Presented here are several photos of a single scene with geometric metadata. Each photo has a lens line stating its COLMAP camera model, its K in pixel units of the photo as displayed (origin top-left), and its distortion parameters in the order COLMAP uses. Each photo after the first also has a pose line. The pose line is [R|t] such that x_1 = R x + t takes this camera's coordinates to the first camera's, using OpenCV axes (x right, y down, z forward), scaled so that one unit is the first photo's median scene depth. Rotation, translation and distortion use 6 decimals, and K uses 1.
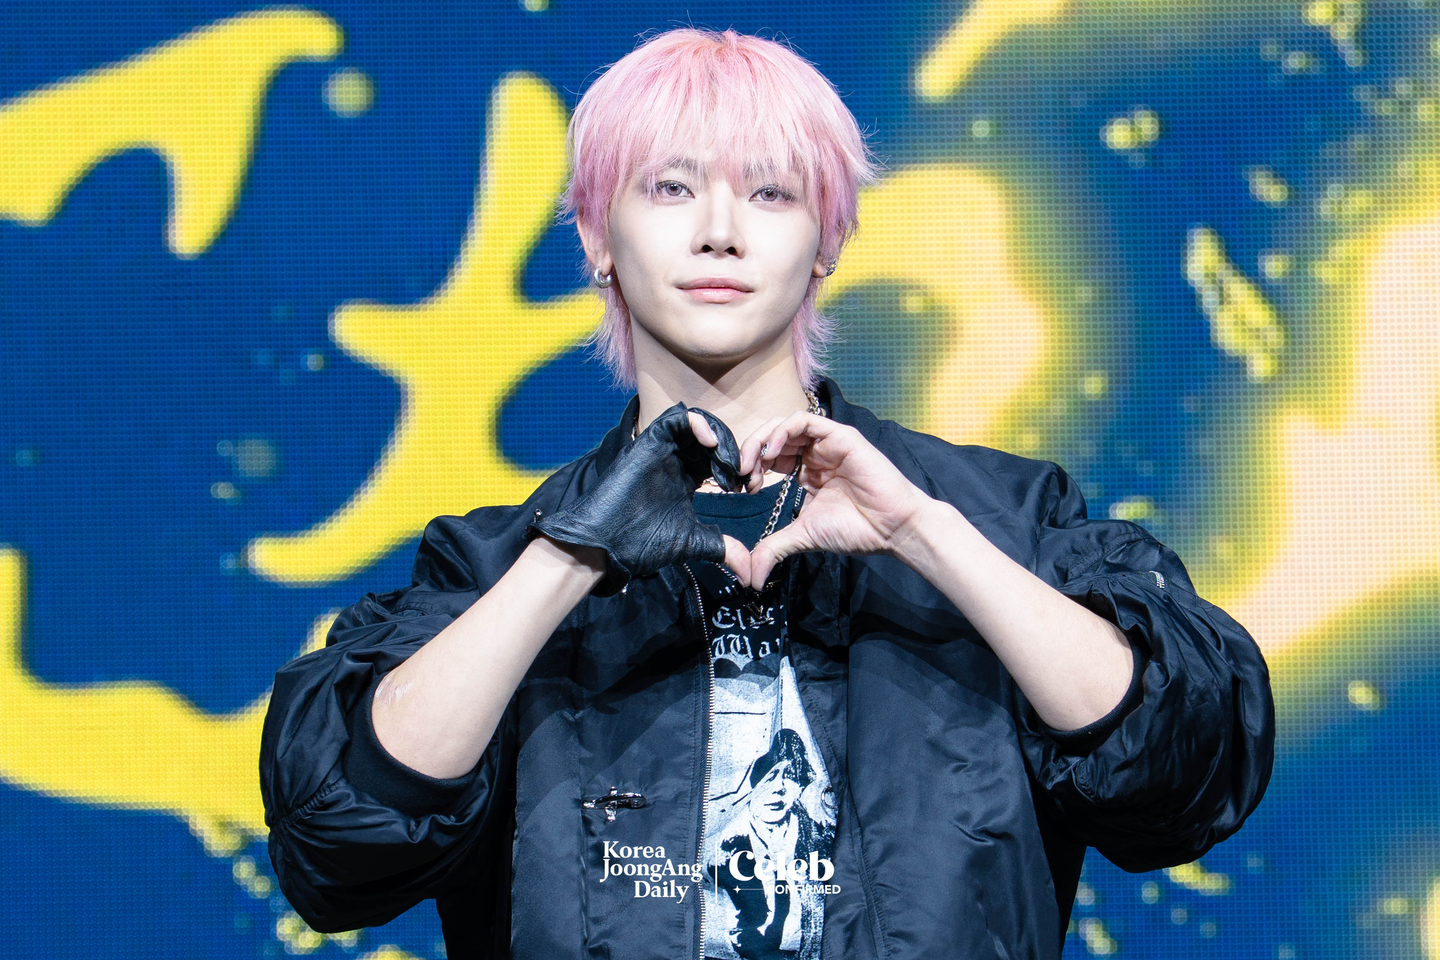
lens RADIAL K [[8730.4, 0, 819.6], [0, 8730.4, 704.0], [0, 0, 1]] dist [0.445309, 5.735926]
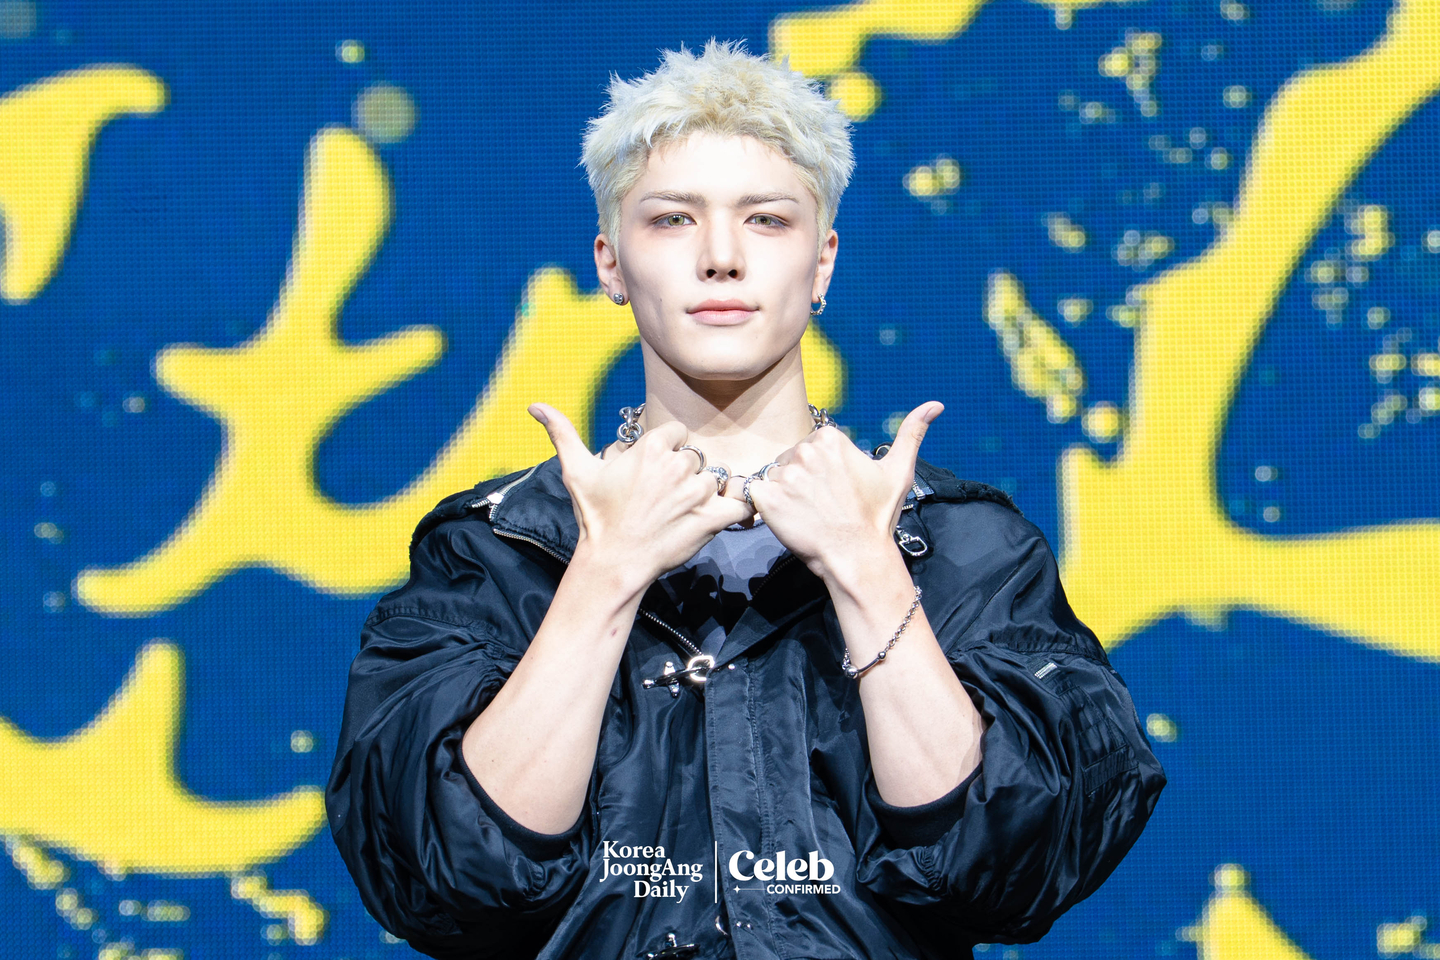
lens RADIAL K [[9394.6, 0, 767.5], [0, 9394.6, 550.4], [0, 0, 1]] dist [0.535894, 15.417876]
pose [[0.999925, -0.001894, 0.012074, 0.002749], [0.002177, 0.999722, -0.023491, 0.004041], [-0.012026, 0.023515, 0.999651, -0.102521]]
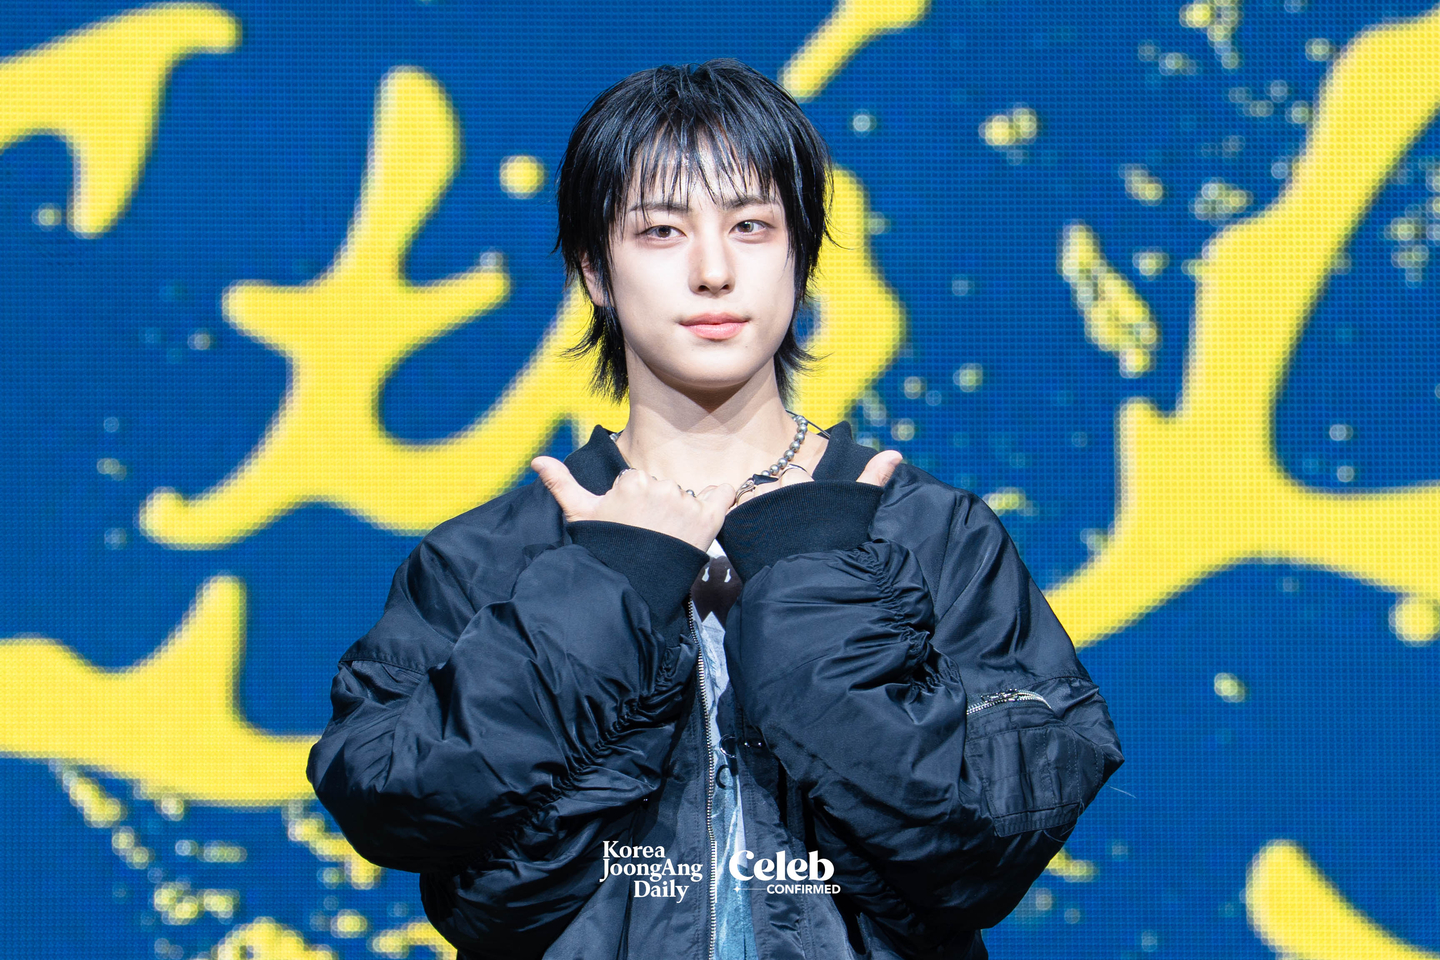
lens RADIAL K [[8894.8, 0, 711.7], [0, 8894.8, 641.4], [0, 0, 1]] dist [0.472067, 9.836423]
pose [[0.999852, 0.017190, 0.000784, 0.001258], [-0.017185, 0.999836, -0.005774, 0.000662], [-0.000883, 0.005759, 0.999983, -0.034088]]
